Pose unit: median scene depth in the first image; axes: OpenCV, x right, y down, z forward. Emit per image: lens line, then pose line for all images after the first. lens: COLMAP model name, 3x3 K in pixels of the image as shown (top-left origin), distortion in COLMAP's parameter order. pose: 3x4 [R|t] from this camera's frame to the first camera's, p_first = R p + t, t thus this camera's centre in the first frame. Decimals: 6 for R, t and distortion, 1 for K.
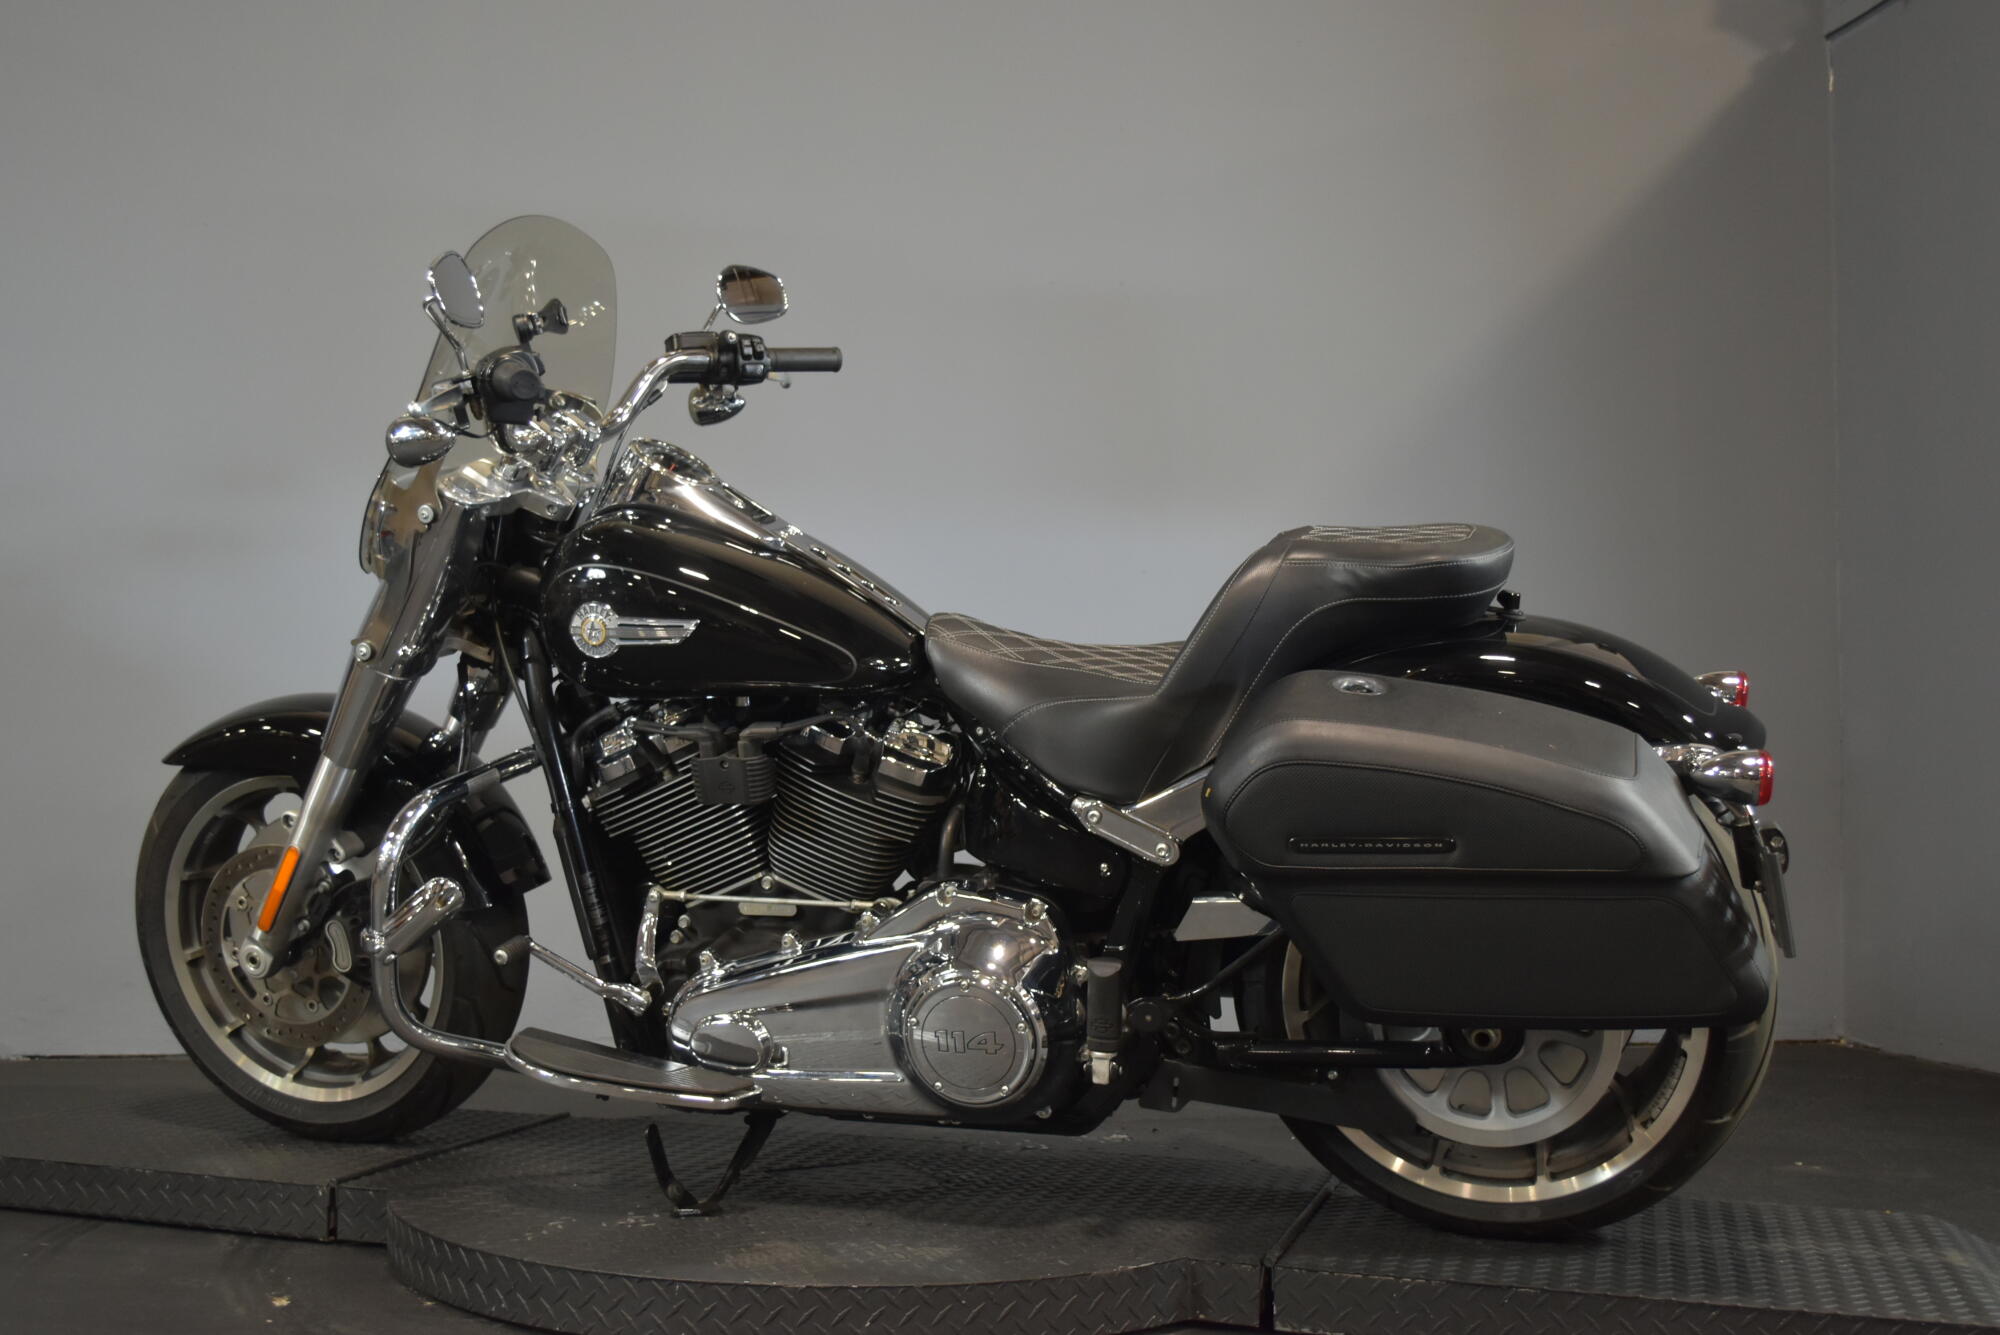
lens RADIAL K [[2062.9, 0, 997.0], [0, 2062.9, 701.4], [0, 0, 1]] dist [-0.004466, -0.005509]
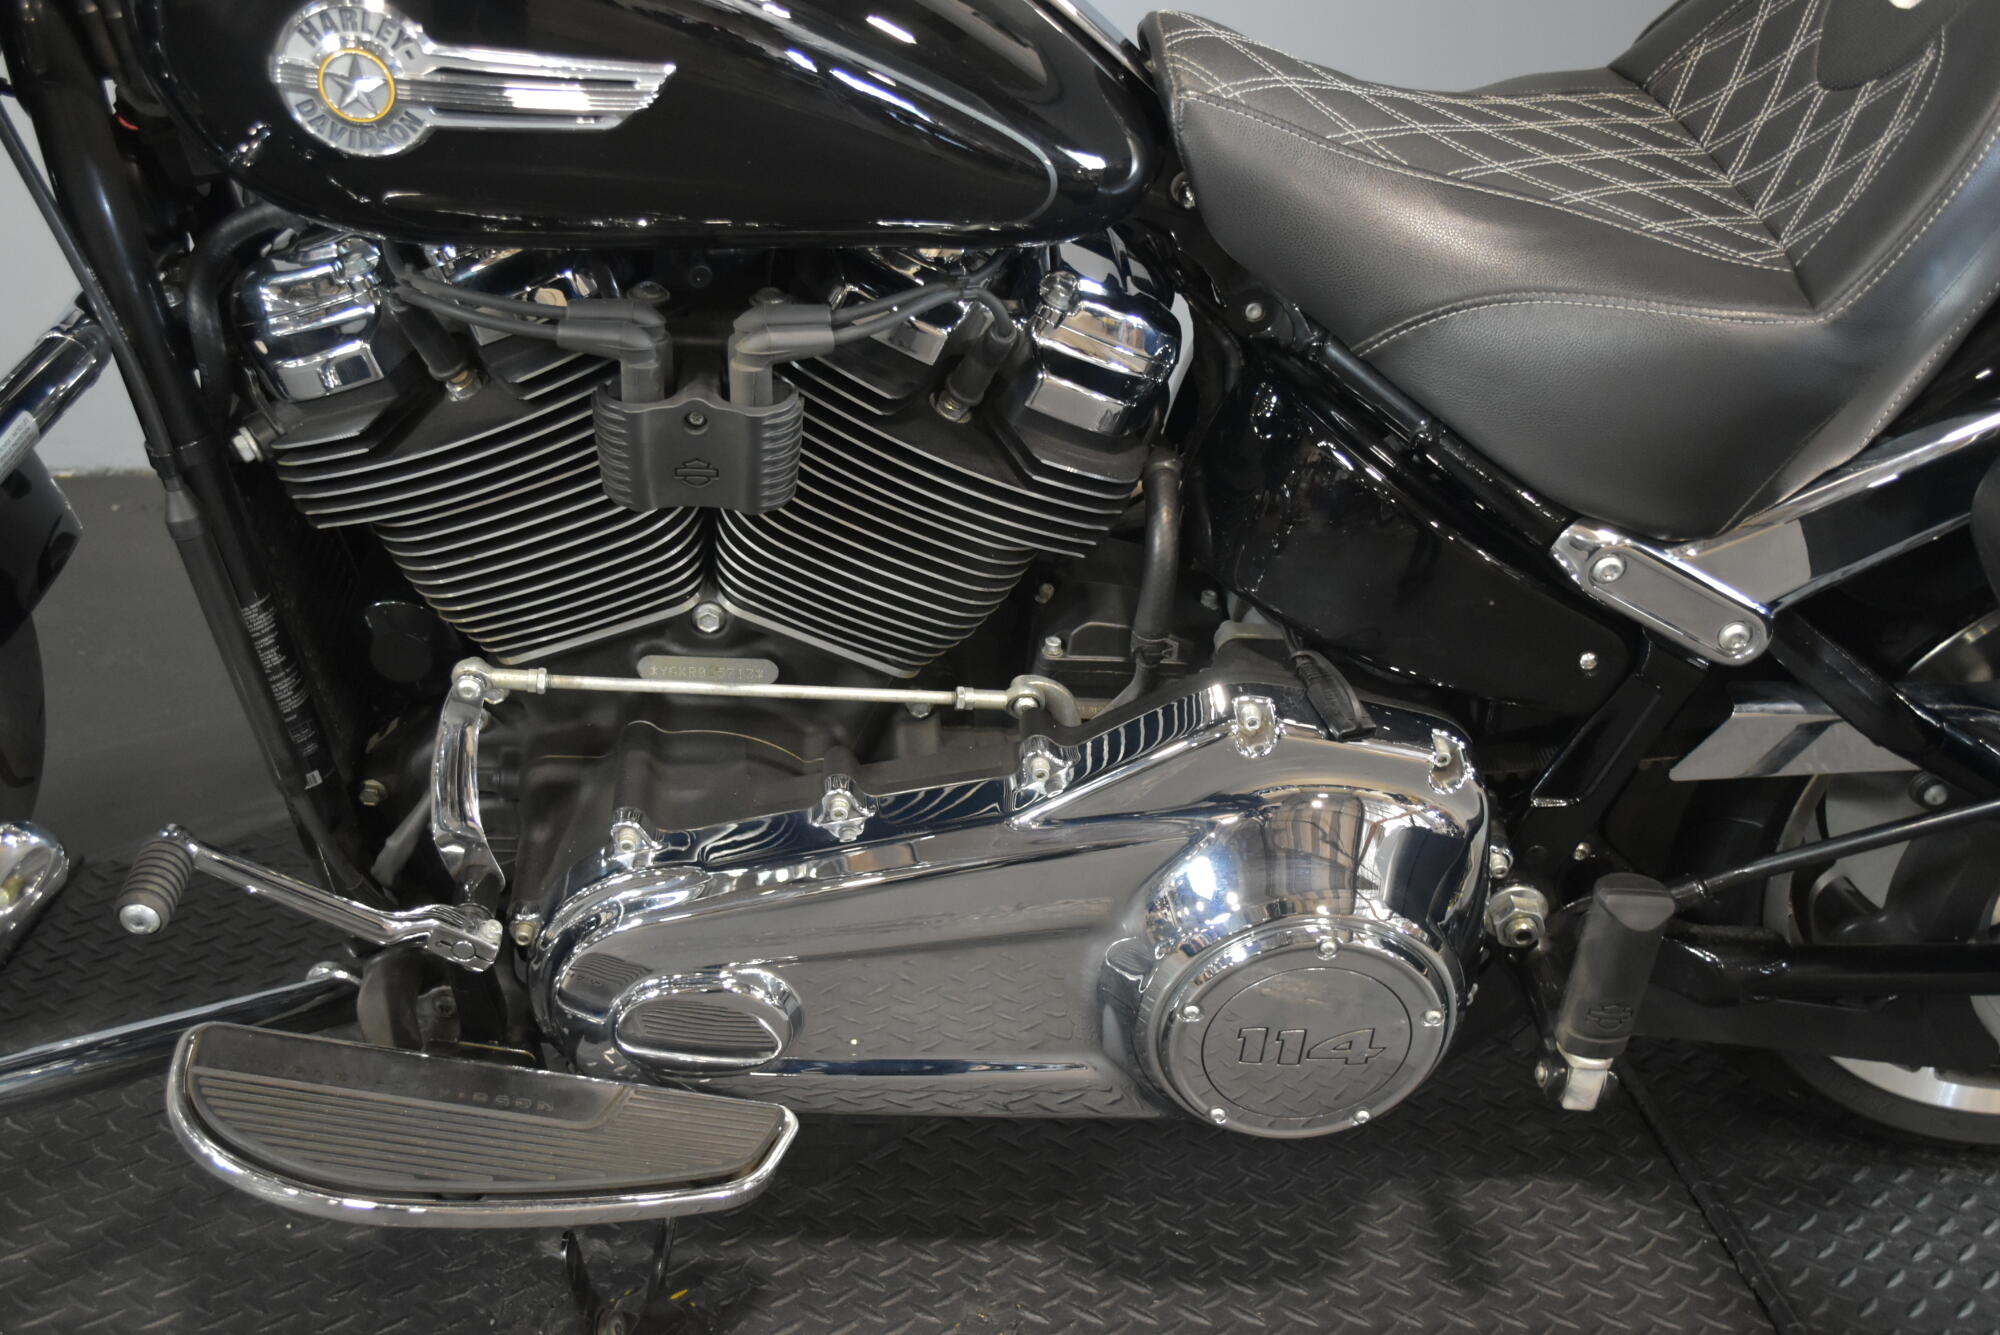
lens RADIAL K [[2125.8, 0, 1000.0], [0, 2125.8, 667.5], [0, 0, 1]] dist [-0.013277, -0.019094]
pose [[0.929680, -0.085486, 0.358312, -0.232345], [-0.067570, 0.916622, 0.394004, -0.092547], [-0.362118, -0.390508, 0.846389, 0.625269]]
